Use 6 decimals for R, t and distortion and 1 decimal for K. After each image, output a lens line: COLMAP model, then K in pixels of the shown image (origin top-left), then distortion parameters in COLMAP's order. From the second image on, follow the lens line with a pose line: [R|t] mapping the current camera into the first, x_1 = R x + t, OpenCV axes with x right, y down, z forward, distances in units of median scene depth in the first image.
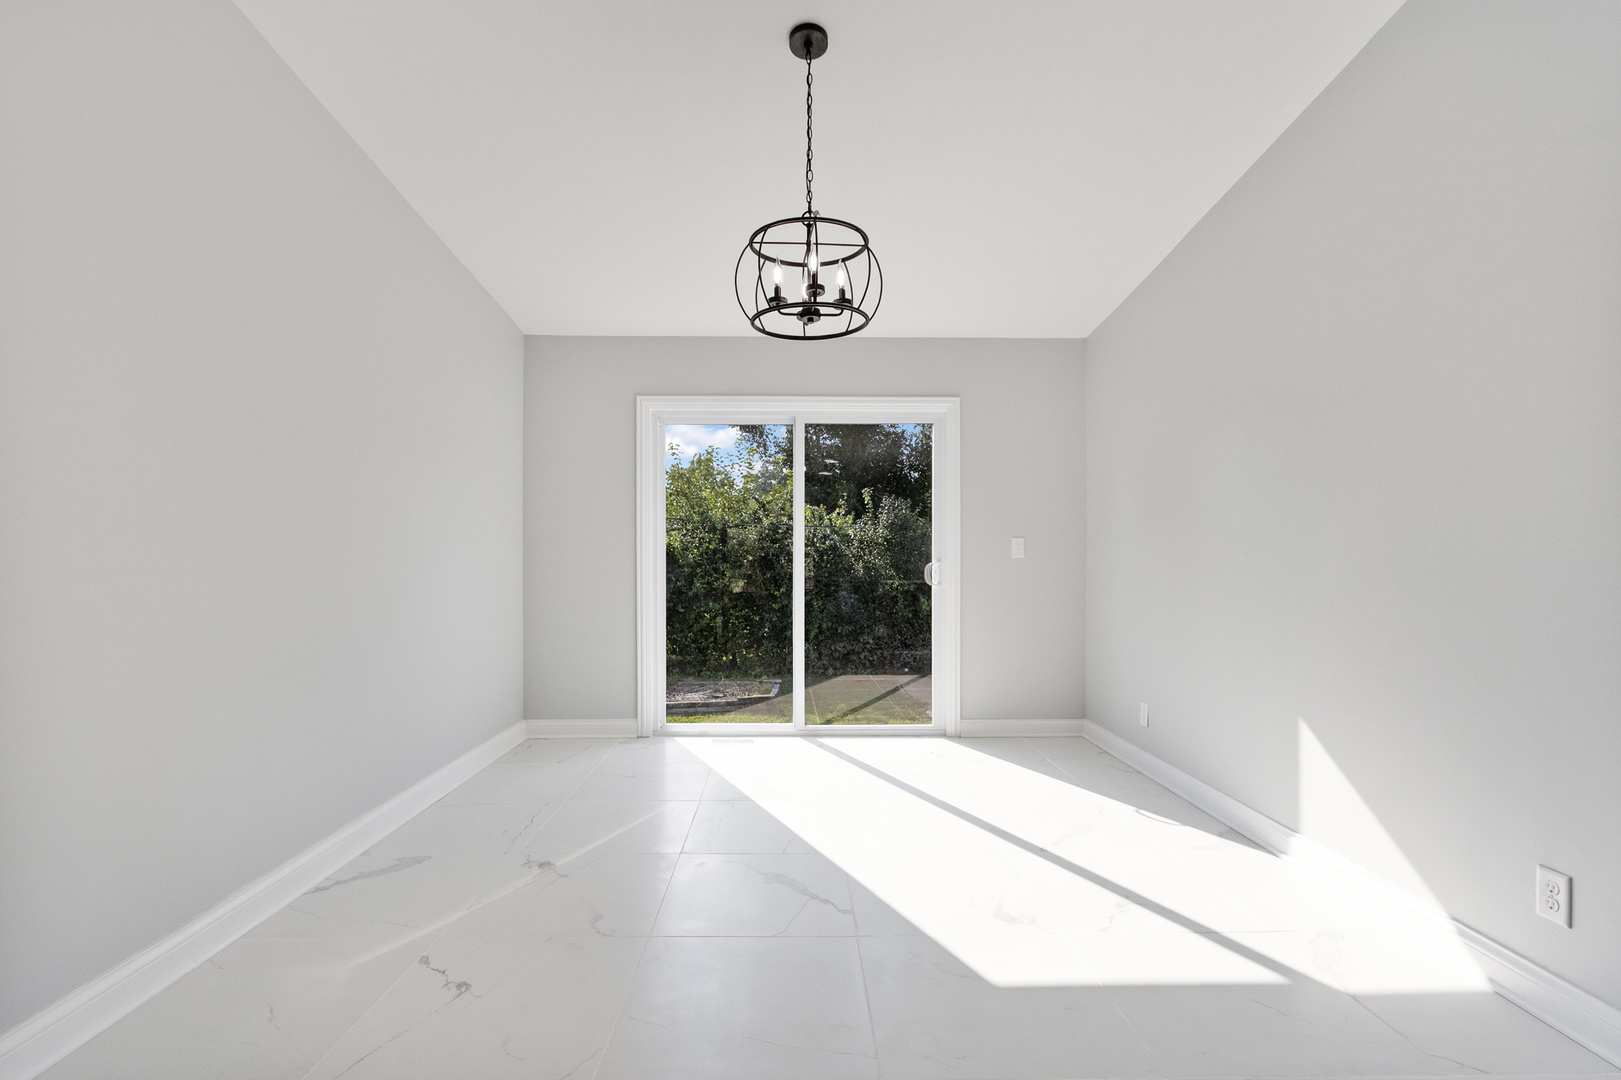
lens RADIAL K [[746.0, 0, 788.6], [0, 746.0, 567.6], [0, 0, 1]] dist [0.003957, 0.000266]
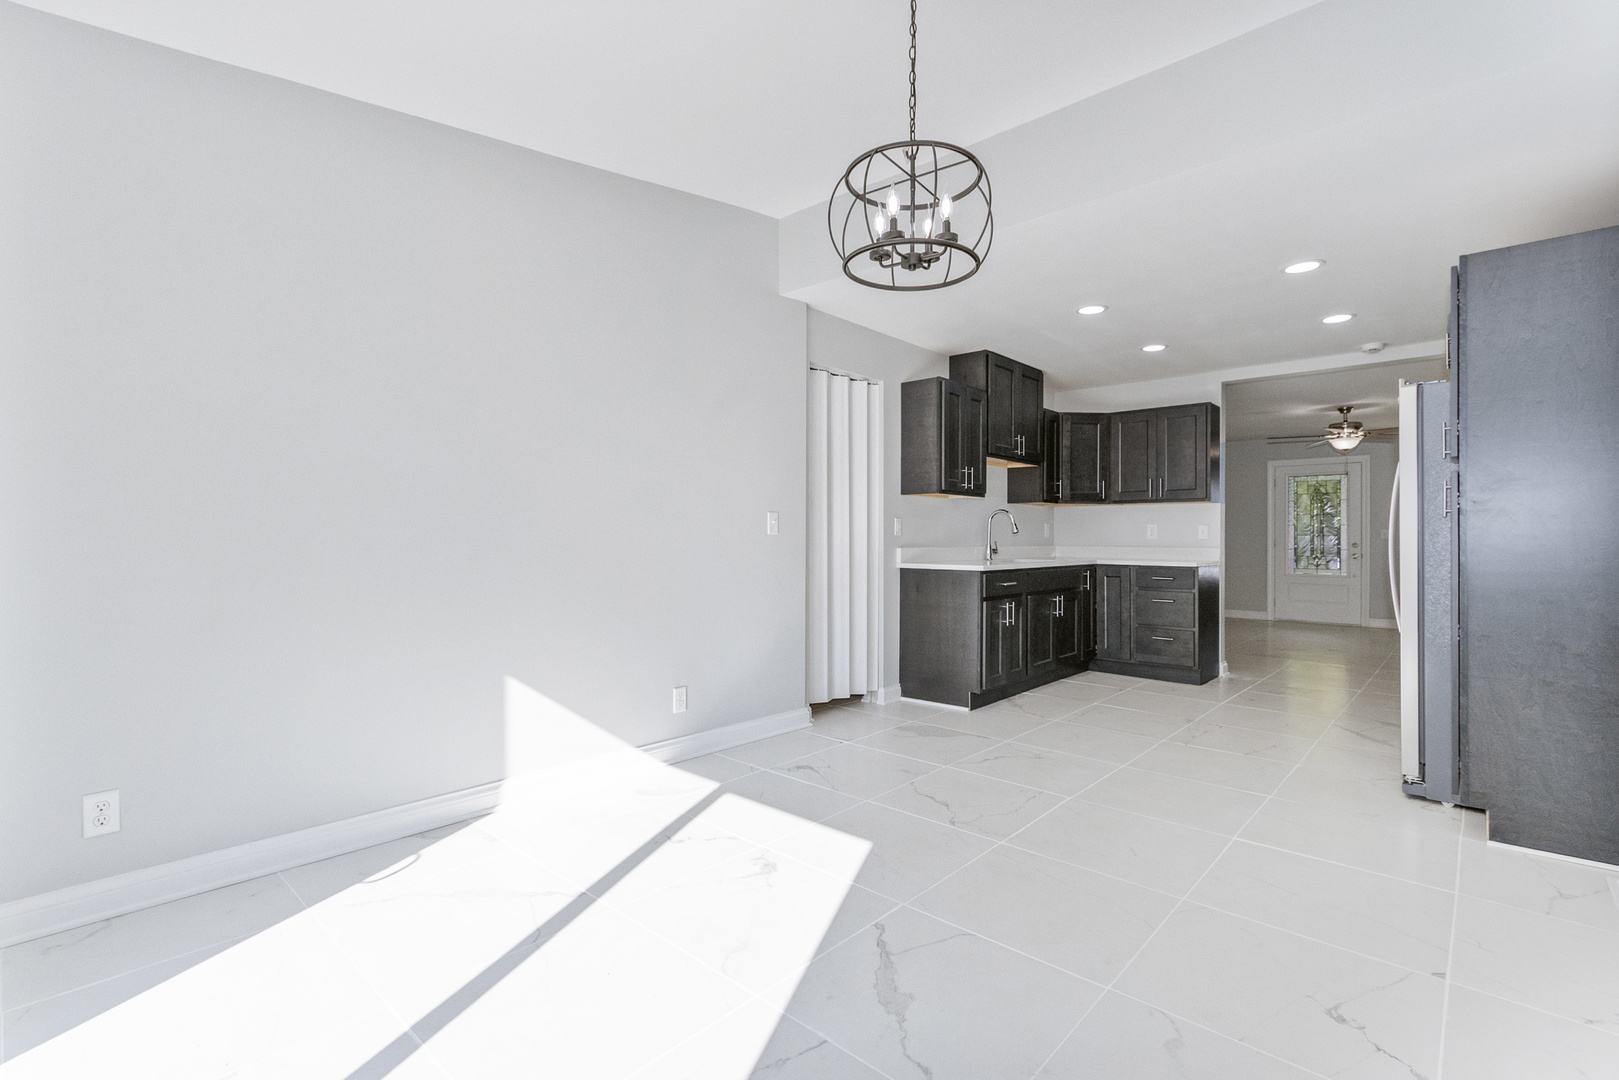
lens RADIAL K [[735.7, 0, 807.7], [0, 735.7, 524.5], [0, 0, 1]] dist [0.000916, -0.000041]
pose [[-0.736727, 0.007735, 0.676146, -0.238267], [0.005333, 0.999970, -0.005629, -0.012759], [-0.676169, -0.000541, -0.736747, 0.871464]]
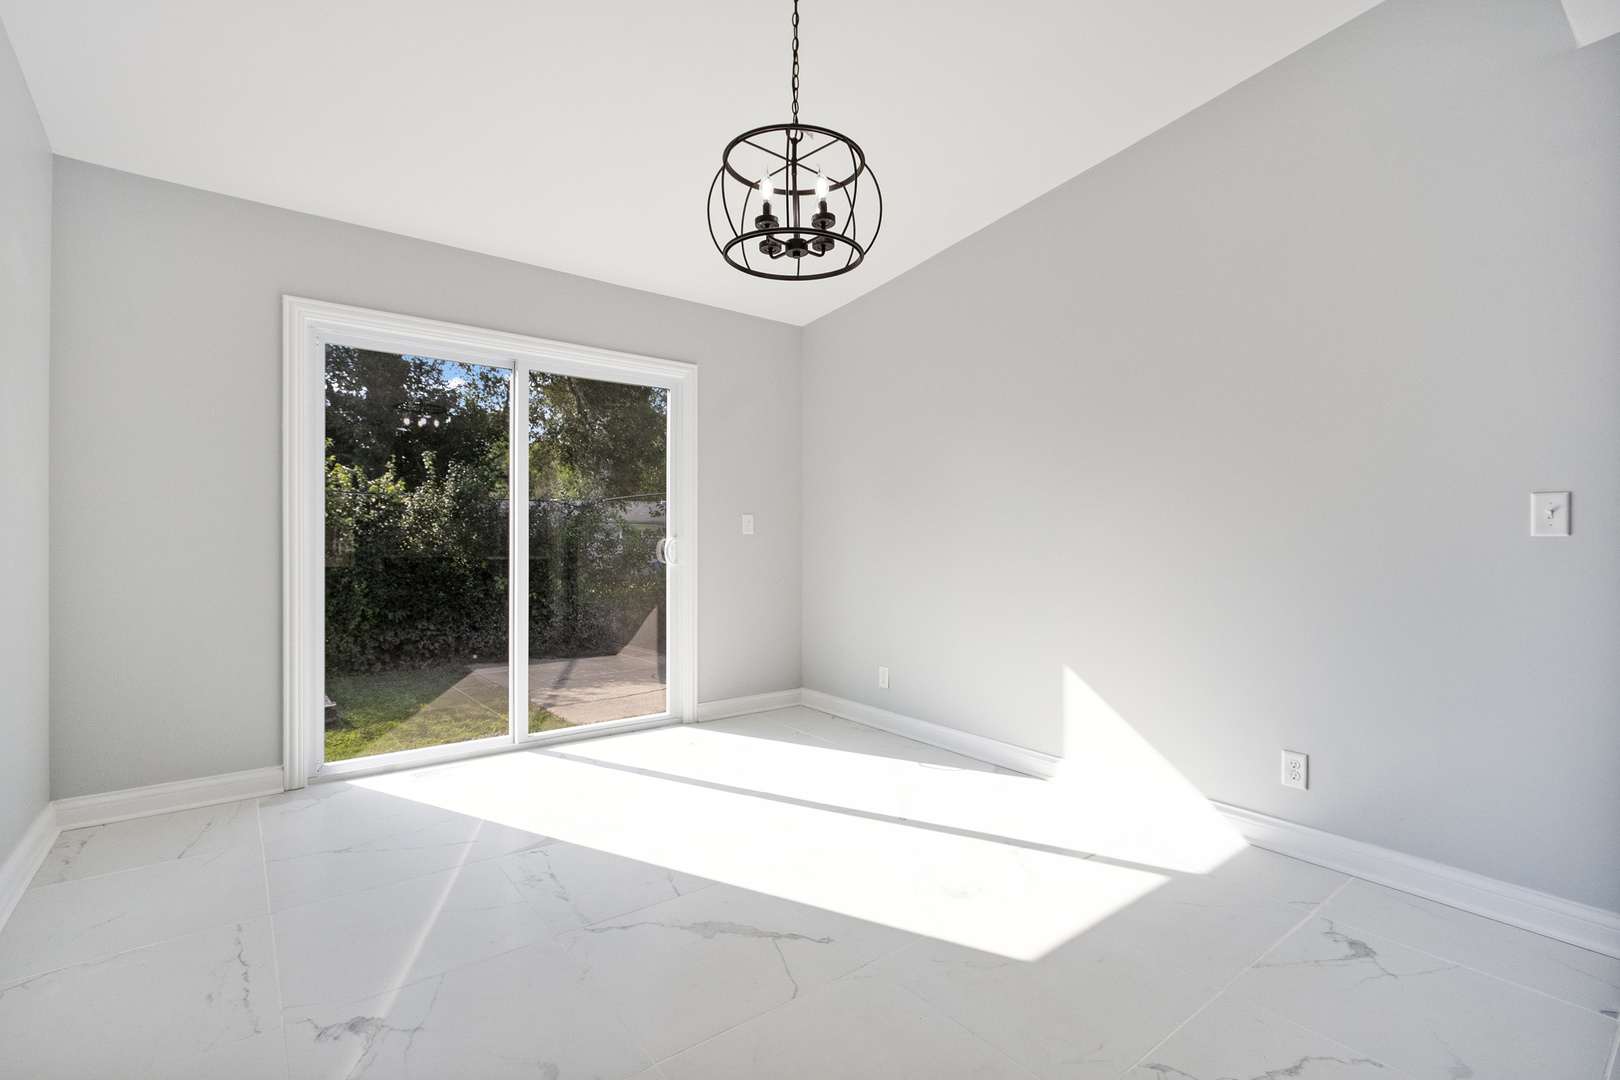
lens RADIAL K [[741.1, 0, 803.0], [0, 741.1, 541.4], [0, 0, 1]] dist [-0.001212, 0.000161]
pose [[0.790412, 0.002283, 0.612571, -0.241434], [-0.001542, 0.999997, -0.001737, -0.002321], [-0.612573, 0.000429, 0.790414, 0.167539]]
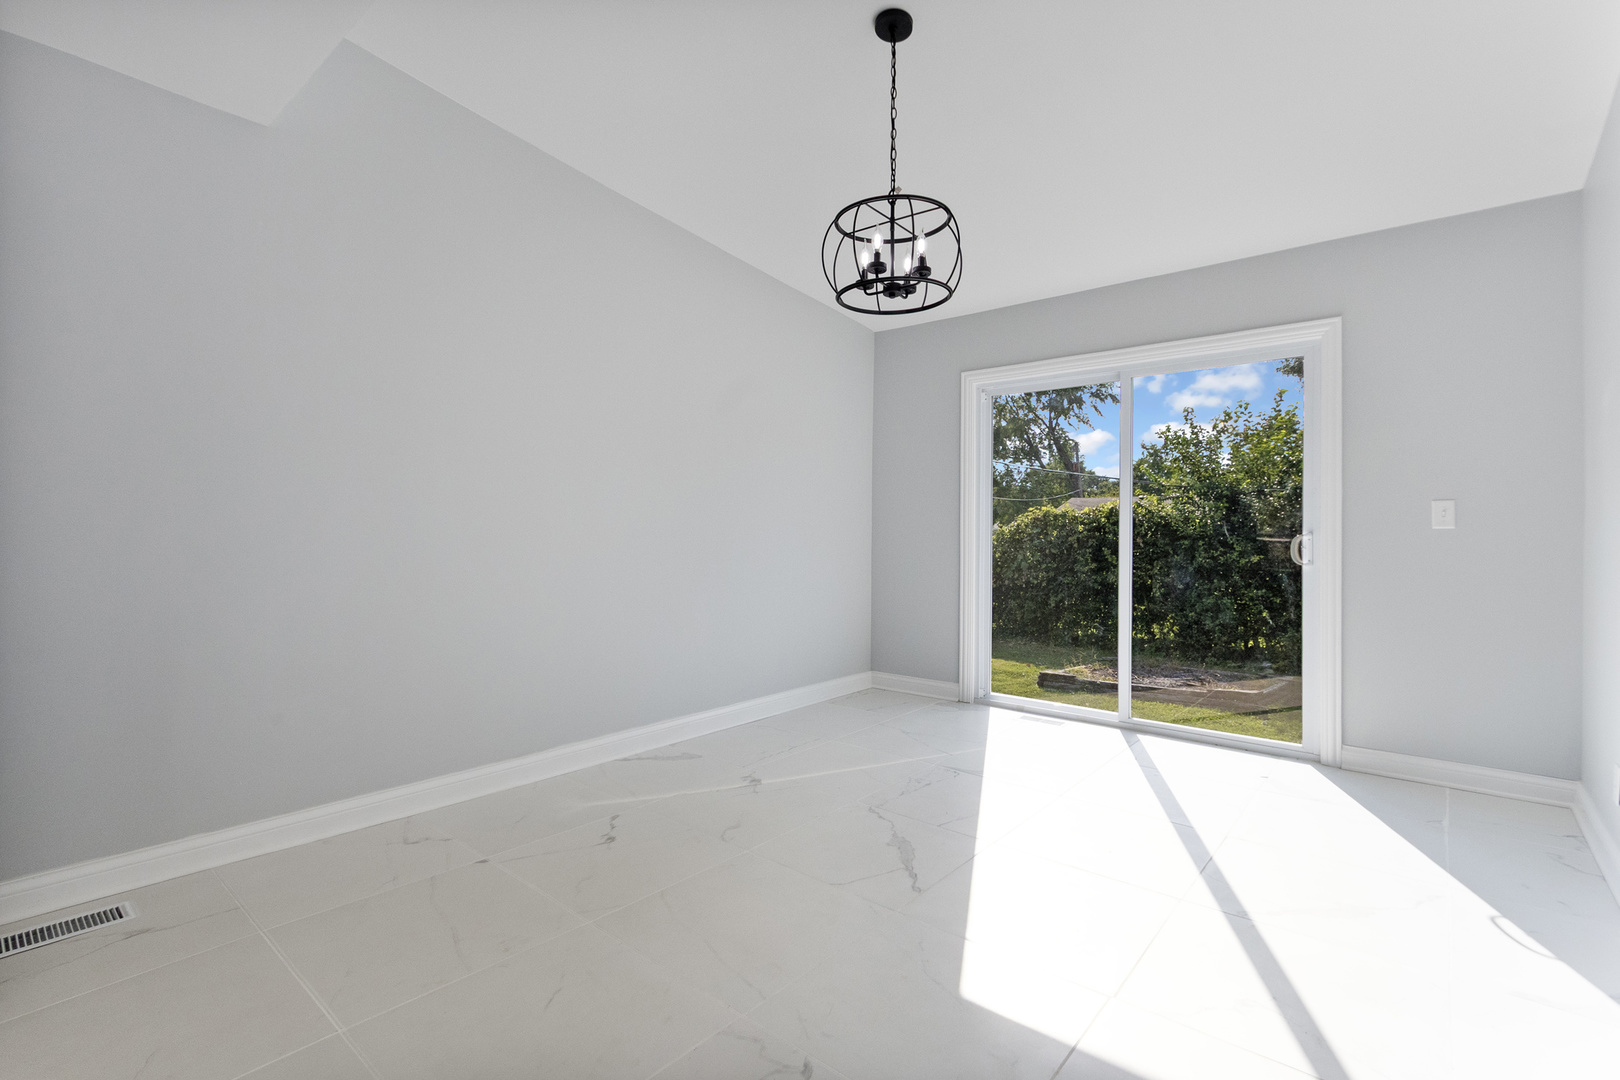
lens RADIAL K [[736.1, 0, 808.2], [0, 736.1, 524.5], [0, 0, 1]] dist [0.000916, -0.000041]
pose [[0.760430, -0.000237, -0.649420, 0.300721], [-0.011859, 0.999828, -0.014252, -0.000887], [0.649312, 0.018539, 0.760296, 0.083269]]
